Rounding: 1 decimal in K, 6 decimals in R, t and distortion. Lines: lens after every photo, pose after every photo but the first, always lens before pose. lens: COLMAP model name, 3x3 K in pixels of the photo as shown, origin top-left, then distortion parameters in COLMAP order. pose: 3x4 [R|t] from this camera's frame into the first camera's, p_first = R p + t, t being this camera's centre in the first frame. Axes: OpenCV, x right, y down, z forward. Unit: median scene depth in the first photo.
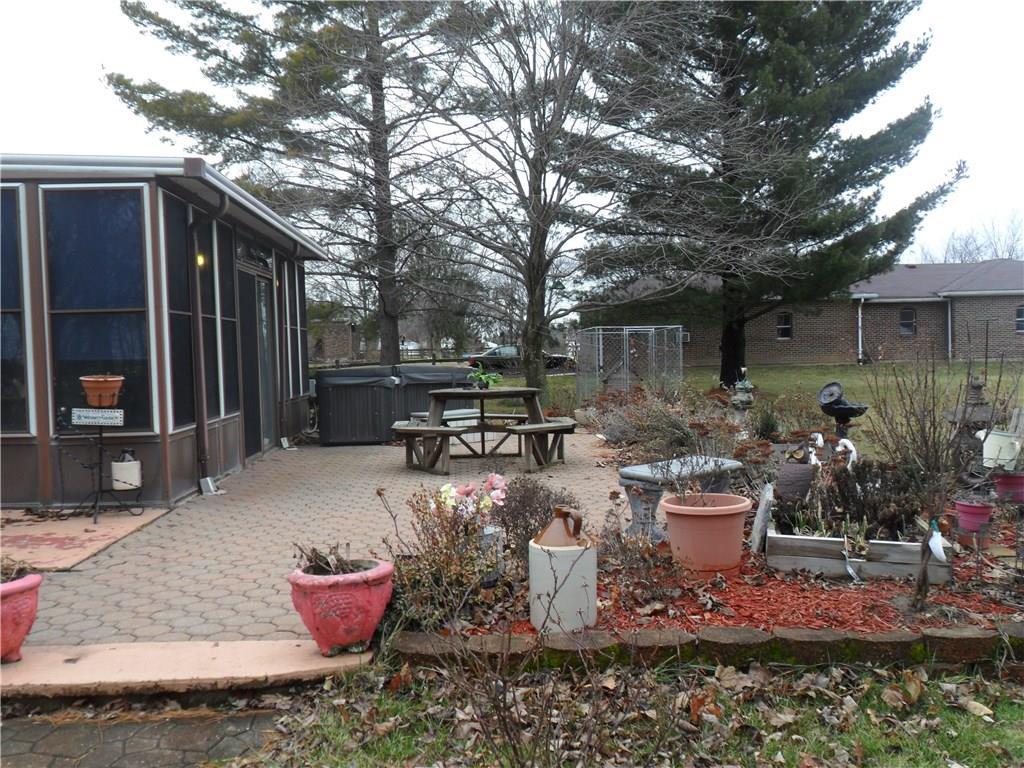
lens RADIAL K [[970.4, 0, 512.0], [0, 970.4, 382.4], [0, 0, 1]] dist [-0.003107, 0.000000]
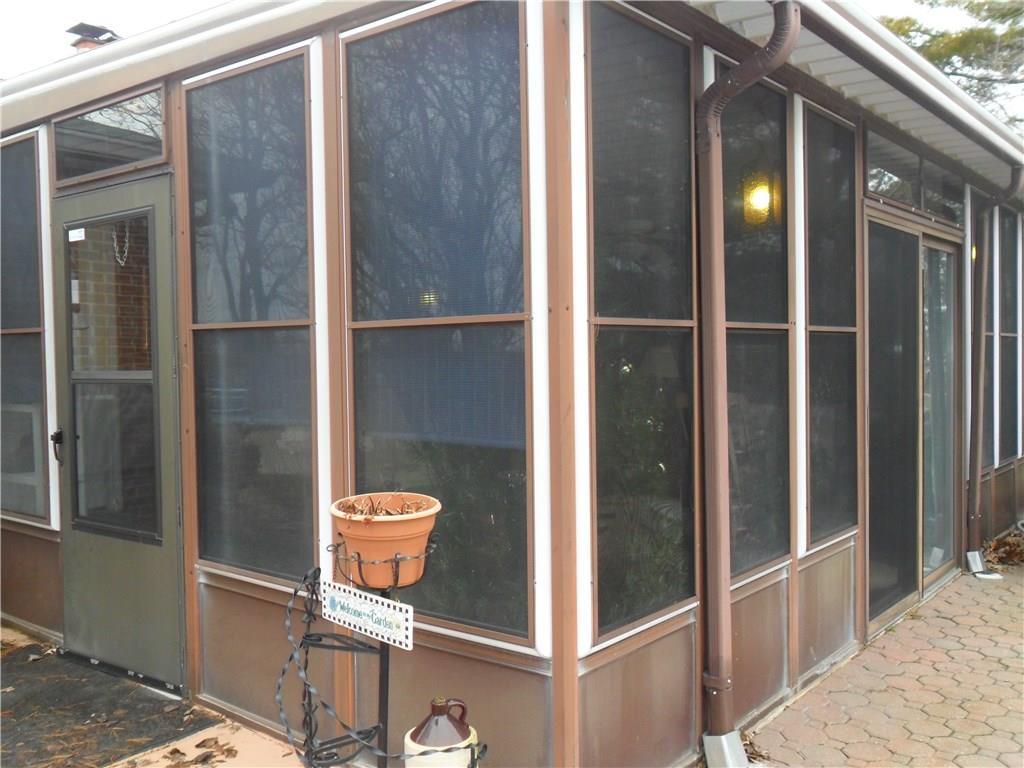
lens RADIAL K [[970.4, 0, 514.6], [0, 970.4, 378.5], [0, 0, 1]] dist [-0.003107, 0.000000]
pose [[0.756242, 0.035308, -0.653339, -0.103615], [-0.030360, 0.999361, 0.018867, -0.044320], [0.653587, 0.005568, 0.756831, 0.539070]]
